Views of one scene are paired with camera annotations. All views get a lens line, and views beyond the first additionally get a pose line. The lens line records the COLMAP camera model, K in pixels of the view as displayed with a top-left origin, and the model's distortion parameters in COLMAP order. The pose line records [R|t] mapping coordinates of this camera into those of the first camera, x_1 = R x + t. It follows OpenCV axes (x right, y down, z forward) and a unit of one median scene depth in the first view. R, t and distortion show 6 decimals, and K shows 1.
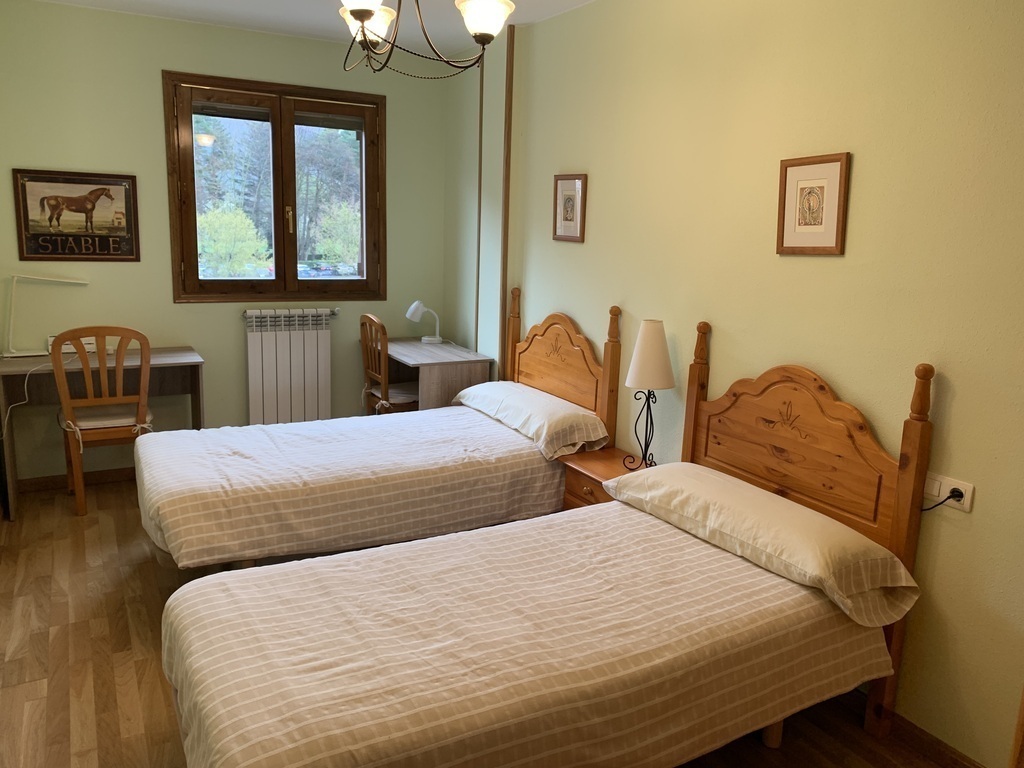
lens RADIAL K [[782.5, 0, 515.4], [0, 782.5, 380.4], [0, 0, 1]] dist [0.073296, -0.093966]
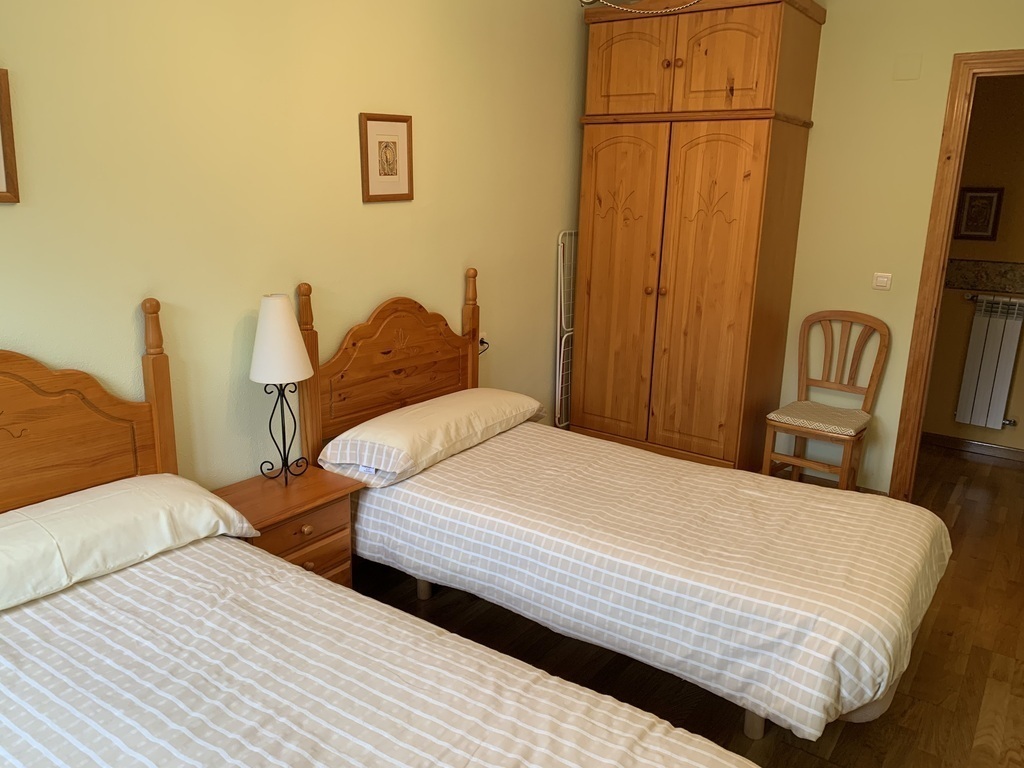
lens RADIAL K [[782.5, 0, 515.4], [0, 782.5, 380.4], [0, 0, 1]] dist [0.073296, -0.093966]
pose [[-0.431290, -0.255633, 0.865240, -0.536472], [0.144018, 0.927216, 0.345731, -0.198065], [-0.890645, 0.273721, -0.363083, 0.912267]]
